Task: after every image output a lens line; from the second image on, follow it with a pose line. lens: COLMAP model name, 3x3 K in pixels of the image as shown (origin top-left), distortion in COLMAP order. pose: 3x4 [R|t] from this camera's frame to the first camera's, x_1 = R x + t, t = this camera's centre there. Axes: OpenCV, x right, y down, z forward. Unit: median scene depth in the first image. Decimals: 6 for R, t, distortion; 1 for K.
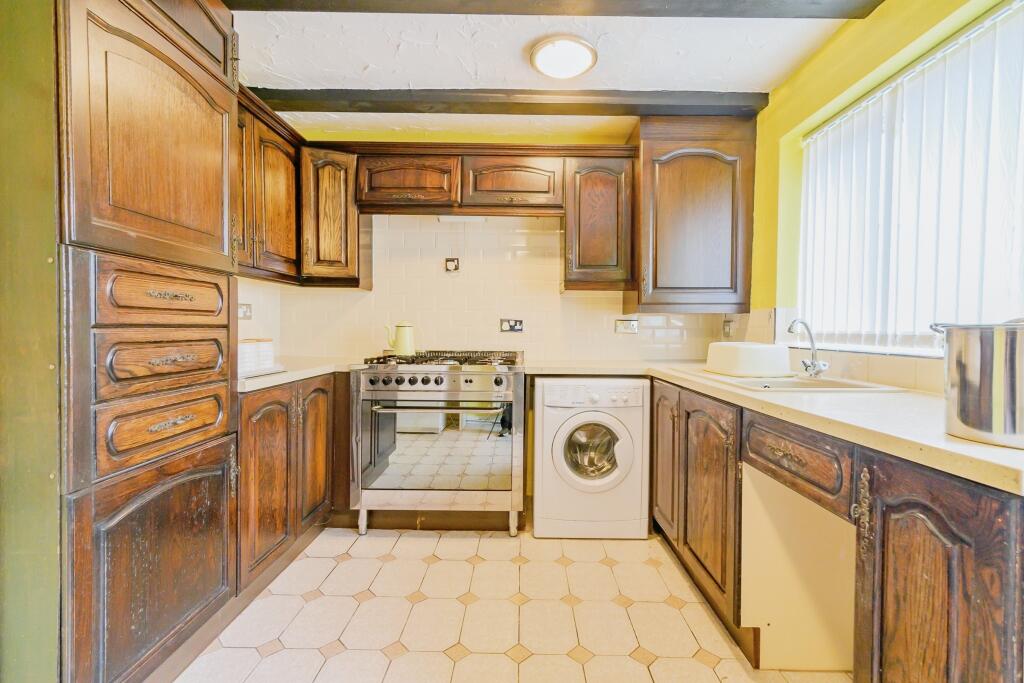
lens RADIAL K [[459.0, 0, 512.0], [0, 459.0, 341.5], [0, 0, 1]] dist [0.000332, 0.000195]
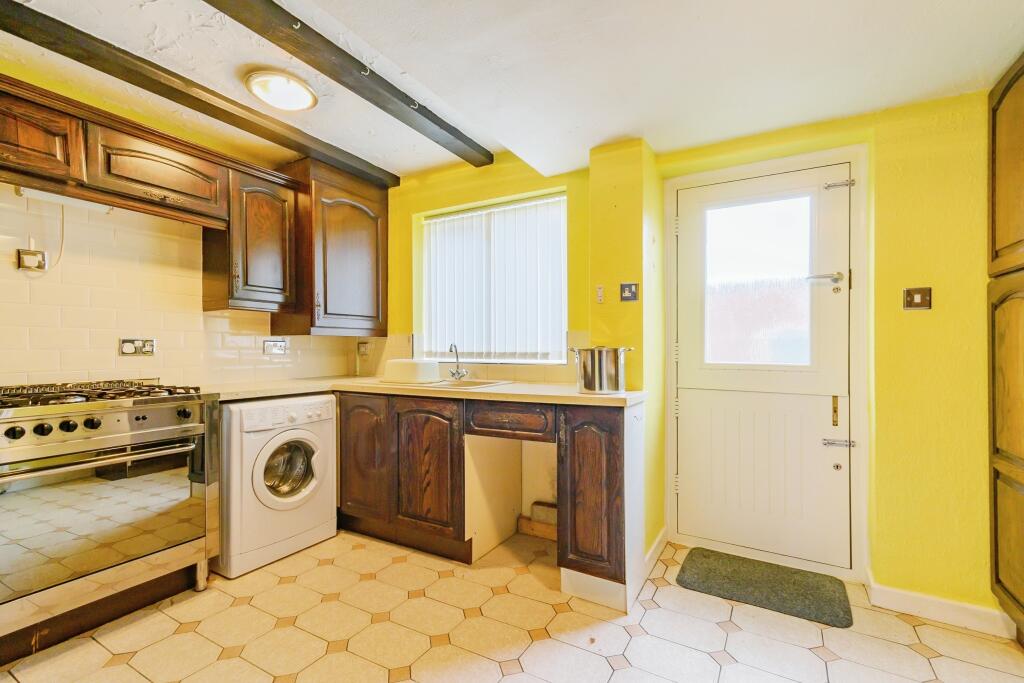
lens RADIAL K [[464.6, 0, 512.0], [0, 464.6, 341.5], [0, 0, 1]] dist [0.035955, 0.000207]
pose [[0.509089, 0.004452, 0.860702, -0.478294], [0.026107, 0.999447, -0.020611, -0.013231], [-0.860318, 0.032963, 0.508691, 0.019371]]
